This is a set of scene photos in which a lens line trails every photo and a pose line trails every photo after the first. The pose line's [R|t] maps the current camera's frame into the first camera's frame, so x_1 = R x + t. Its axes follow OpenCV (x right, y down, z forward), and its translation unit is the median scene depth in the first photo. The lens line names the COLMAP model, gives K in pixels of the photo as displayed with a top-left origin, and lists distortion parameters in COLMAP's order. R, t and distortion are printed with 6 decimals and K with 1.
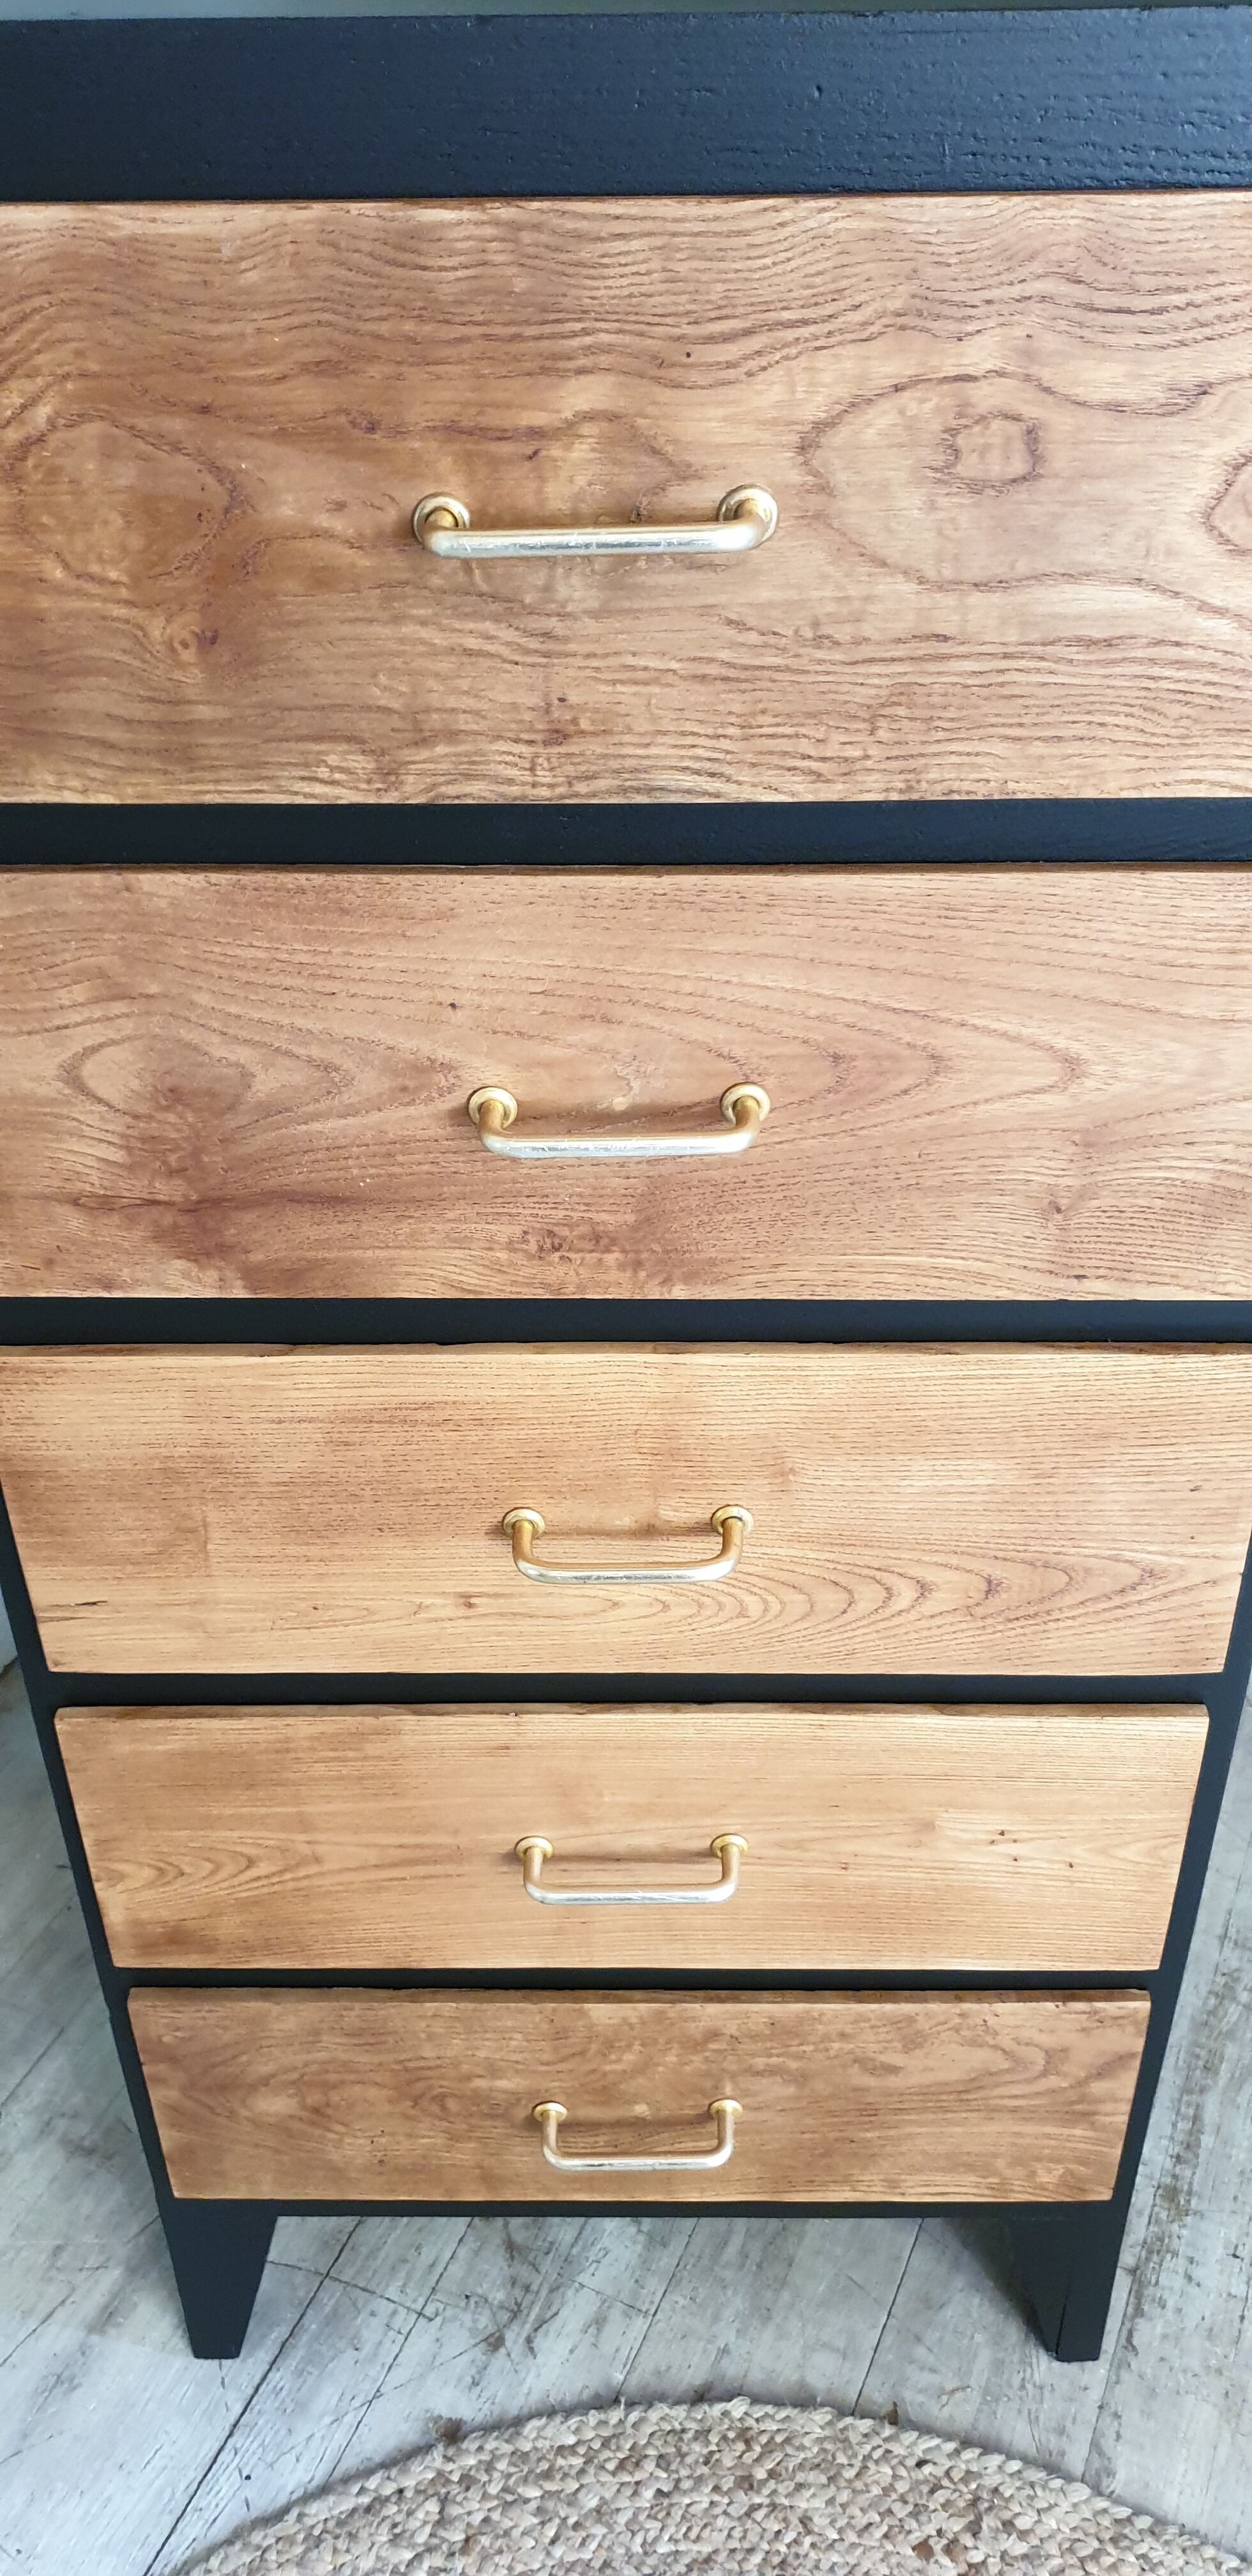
lens RADIAL K [[2050.1, 0, 644.6], [0, 2050.1, 1287.2], [0, 0, 1]] dist [-0.010602, 0.023000]
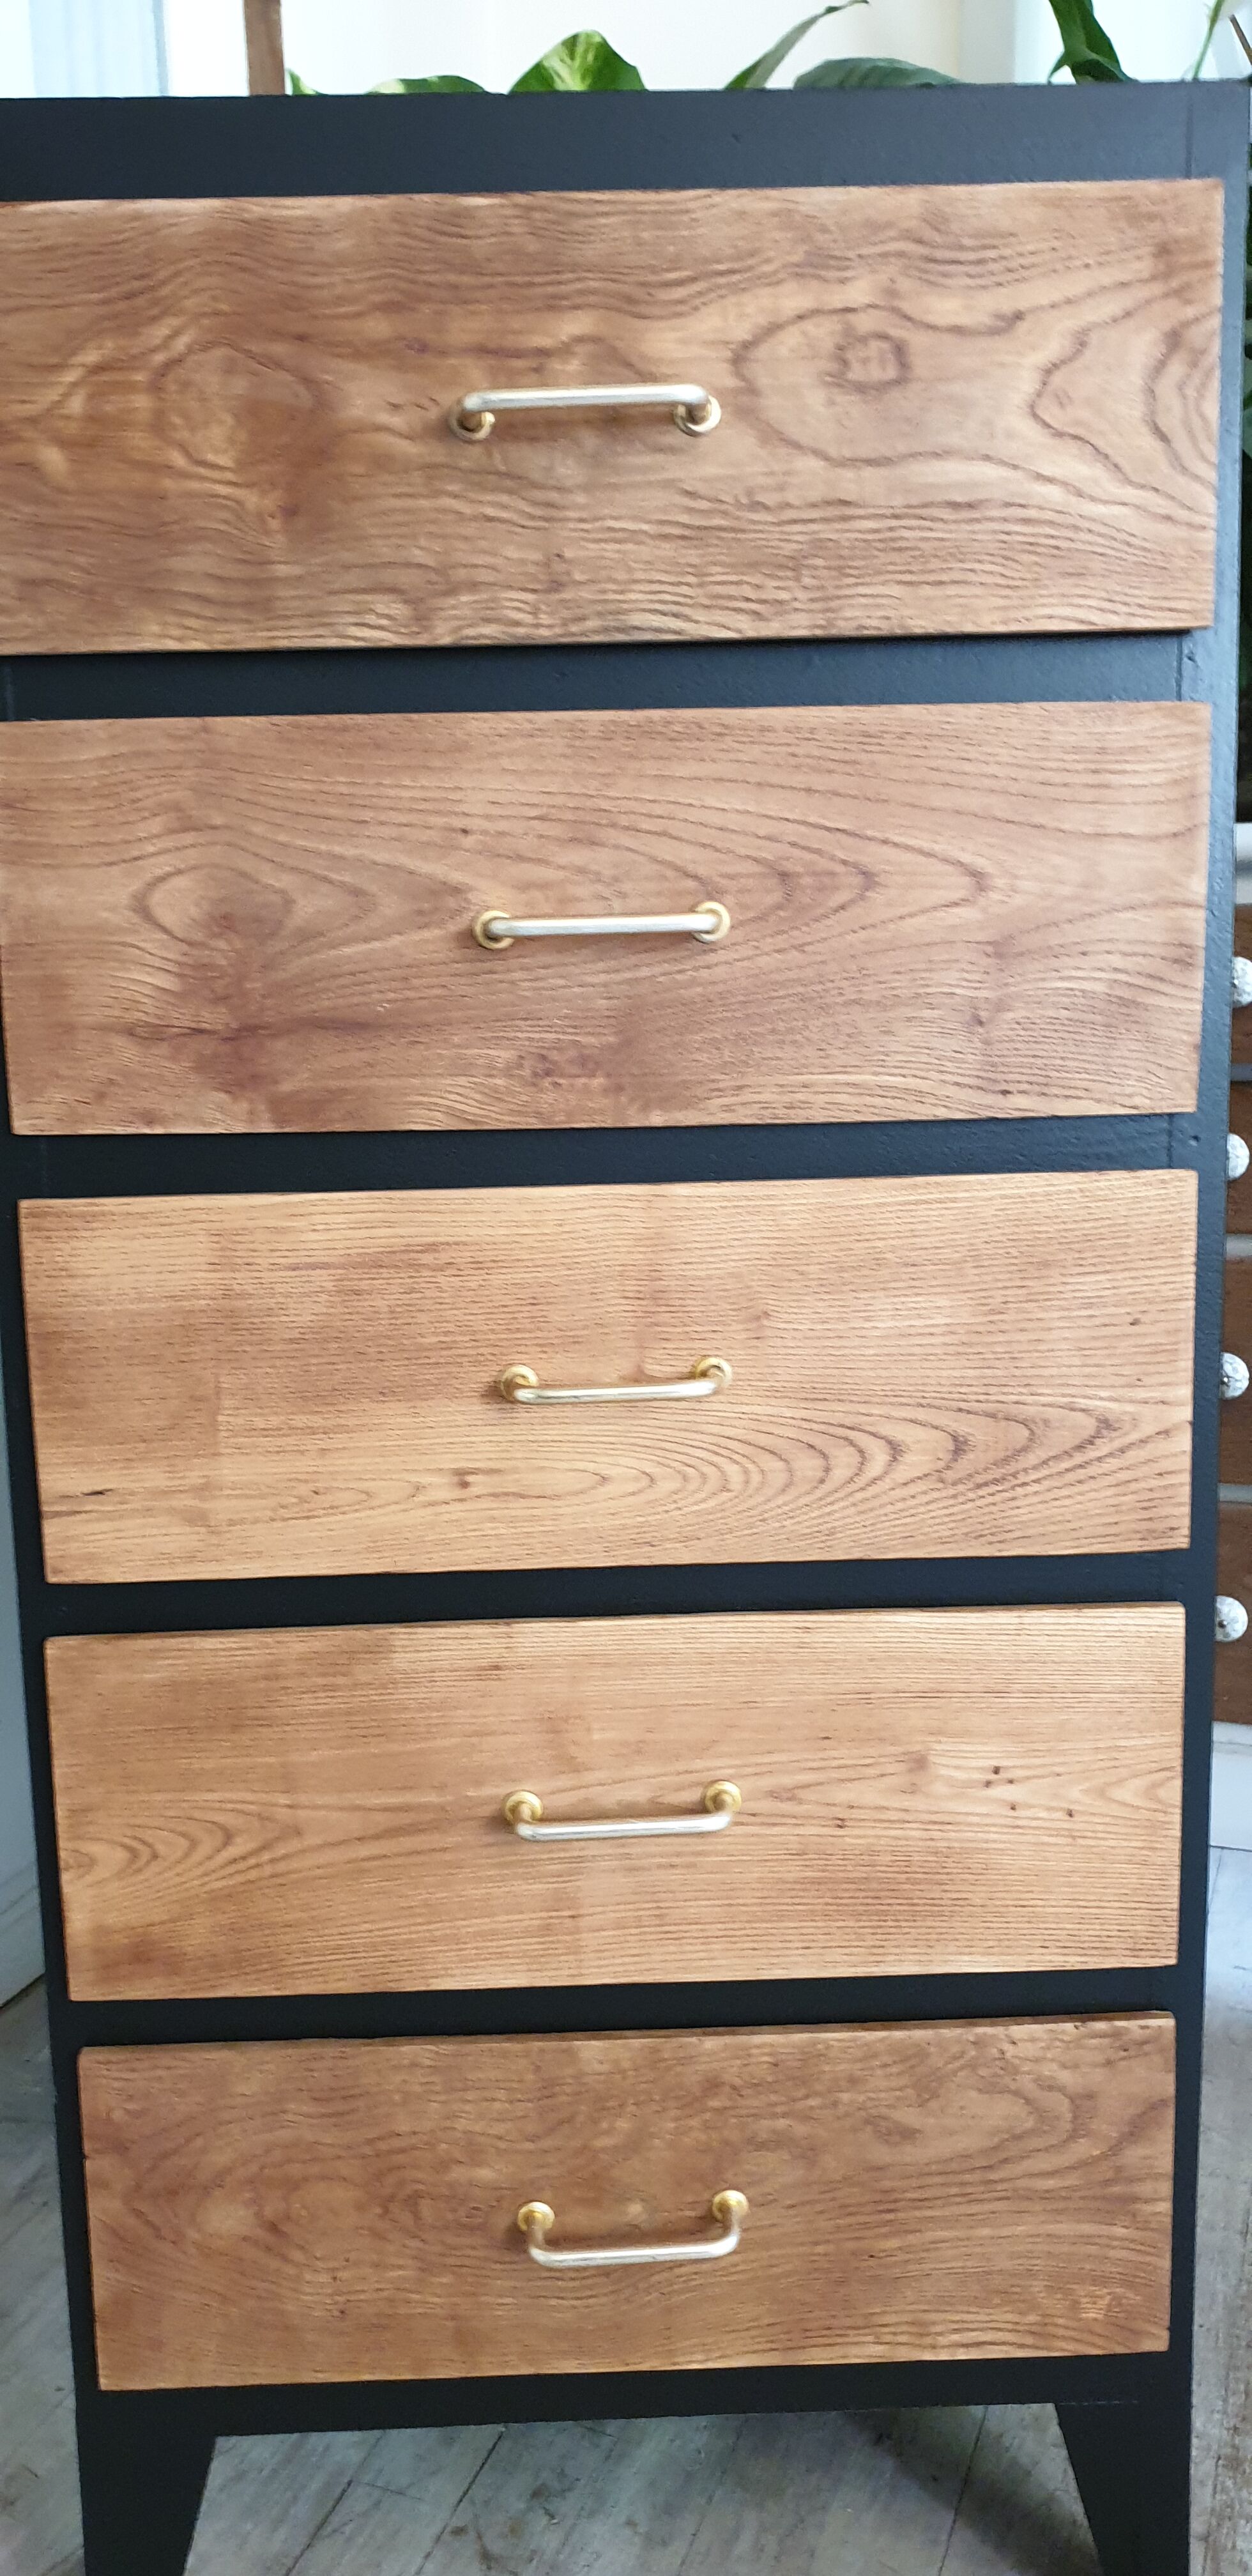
lens RADIAL K [[2050.1, 0, 632.2], [0, 2050.1, 1261.9], [0, 0, 1]] dist [-0.010602, 0.023000]
pose [[0.999226, -0.016118, 0.035874, -0.040158], [0.029802, 0.905522, -0.423252, 0.565411], [-0.025663, 0.423994, 0.905302, 0.006549]]
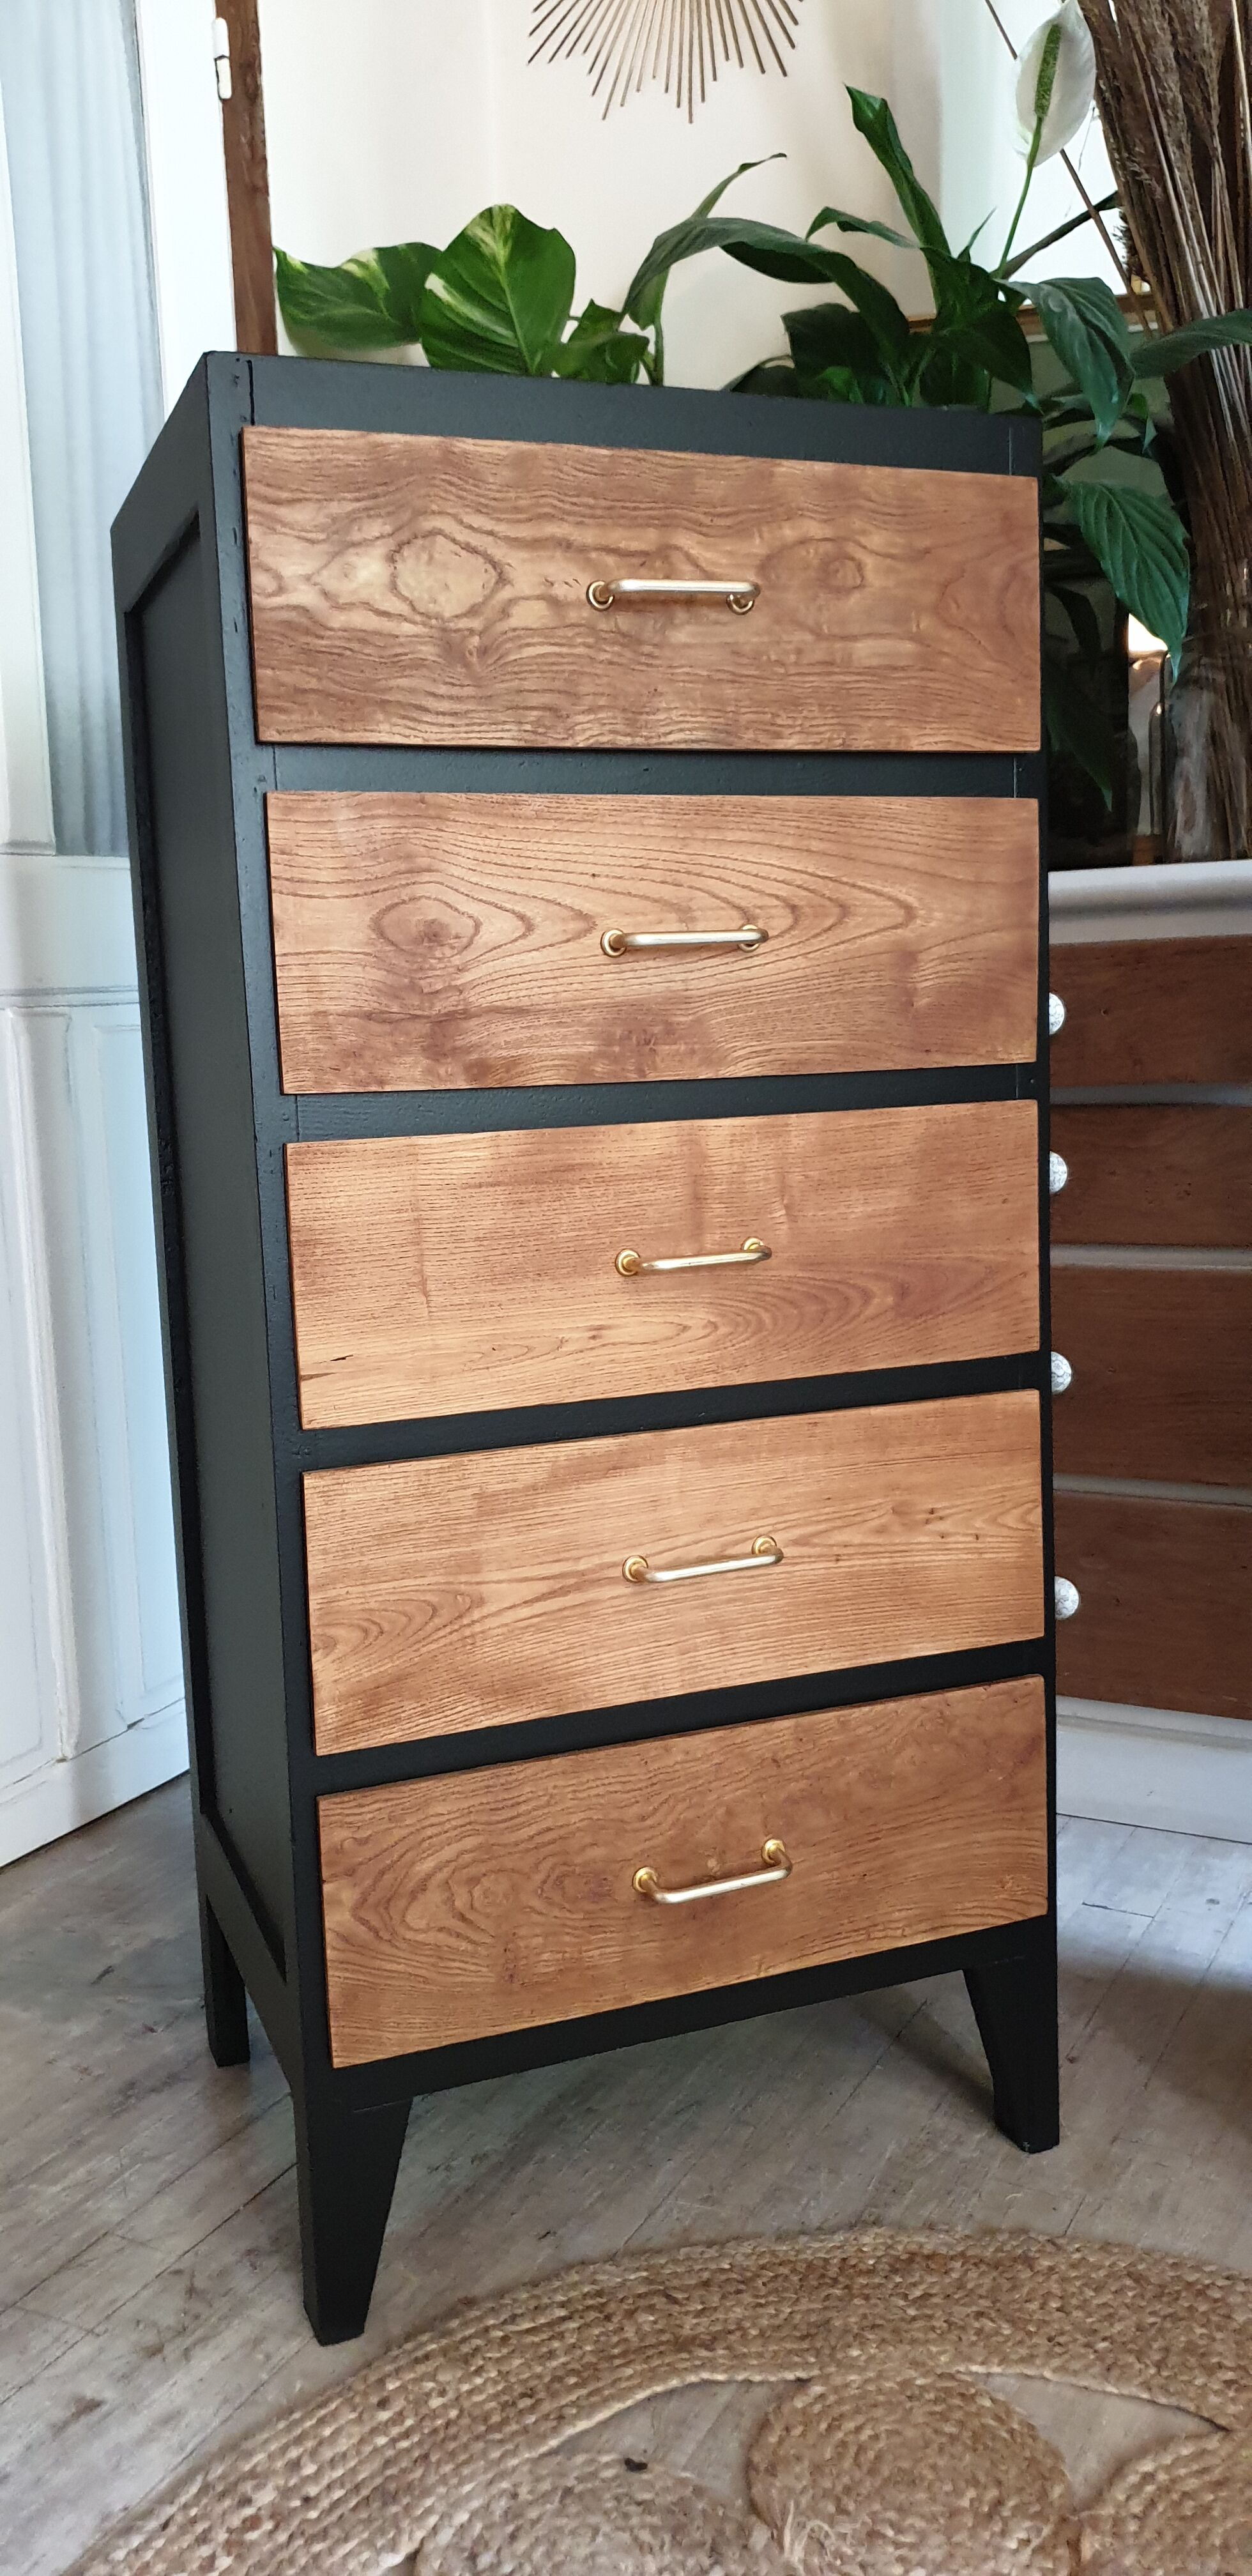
lens RADIAL K [[2050.1, 0, 618.0], [0, 2050.1, 1290.2], [0, 0, 1]] dist [-0.010602, 0.023000]
pose [[0.926876, -0.069374, 0.368902, -0.691742], [0.232483, 0.877688, -0.419064, 0.847326], [-0.294709, 0.474184, 0.829636, -0.270355]]
